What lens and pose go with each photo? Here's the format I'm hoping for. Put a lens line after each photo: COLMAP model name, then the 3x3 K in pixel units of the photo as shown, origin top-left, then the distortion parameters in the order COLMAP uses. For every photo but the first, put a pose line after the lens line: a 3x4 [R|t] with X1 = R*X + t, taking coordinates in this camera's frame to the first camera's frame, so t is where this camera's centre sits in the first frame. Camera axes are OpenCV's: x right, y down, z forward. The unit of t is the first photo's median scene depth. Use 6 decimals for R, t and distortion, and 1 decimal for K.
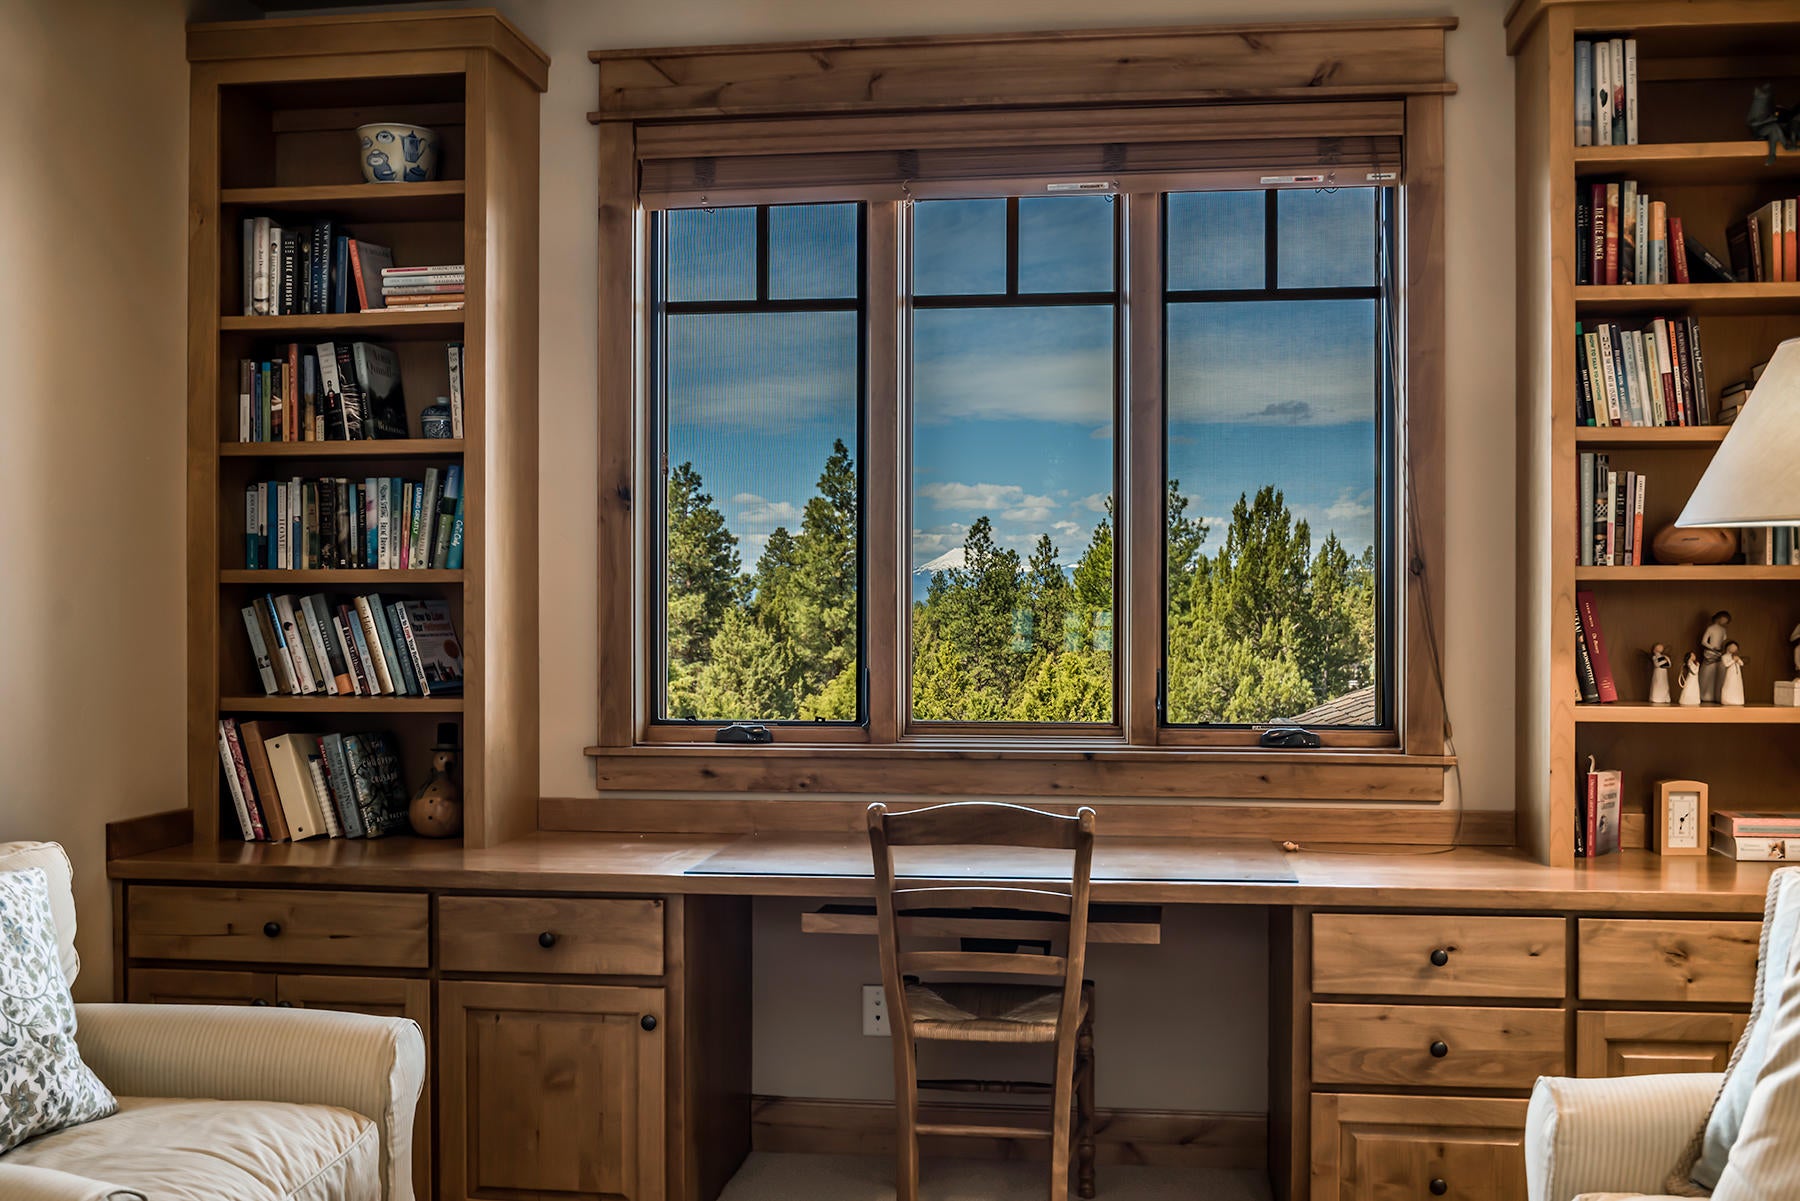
lens RADIAL K [[1689.1, 0, 899.6], [0, 1689.1, 613.2], [0, 0, 1]] dist [-0.034782, 0.000000]
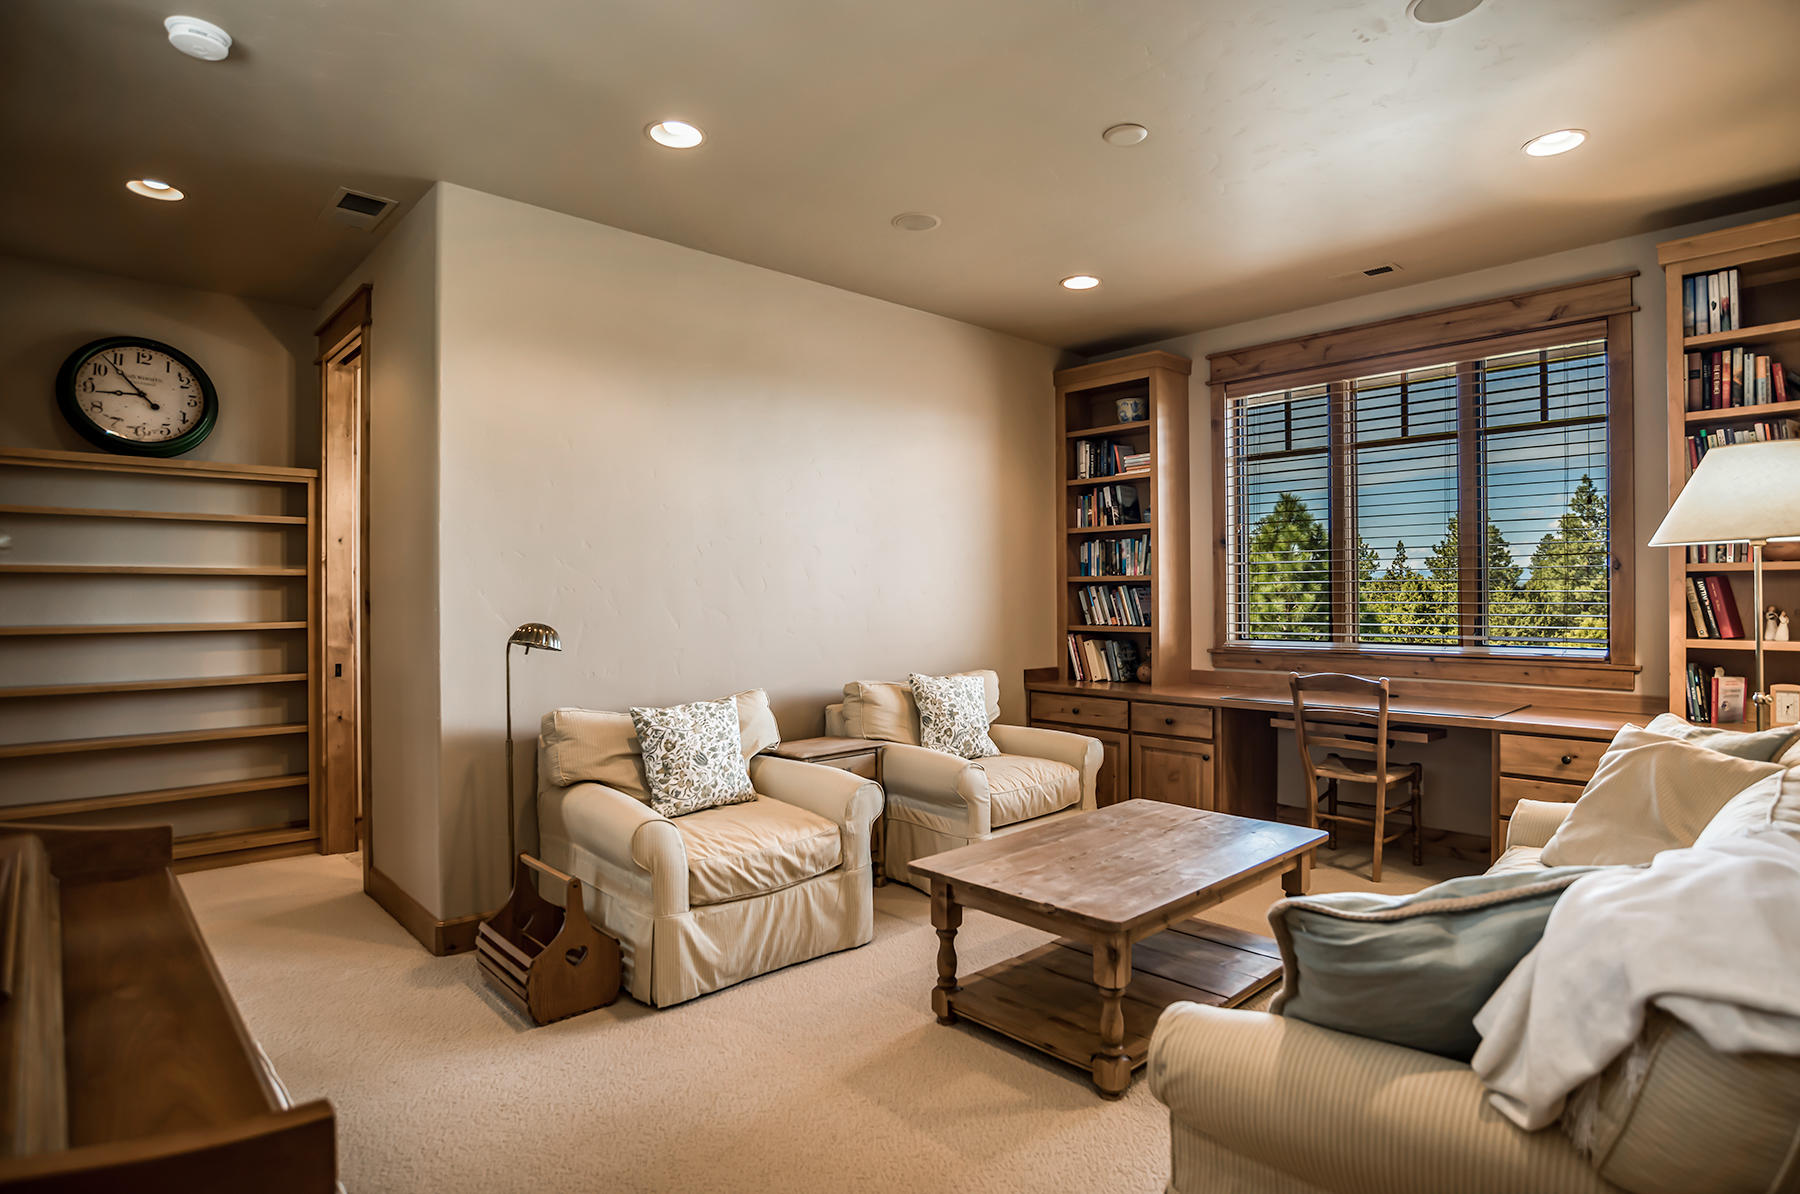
lens RADIAL K [[923.1, 0, 900.9], [0, 923.1, 595.4], [0, 0, 1]] dist [-0.032602, 0.000546]
pose [[0.766121, -0.004340, -0.642681, 0.325285], [0.006730, 0.999977, 0.001271, -0.000367], [0.642661, -0.005299, 0.766133, -0.278978]]
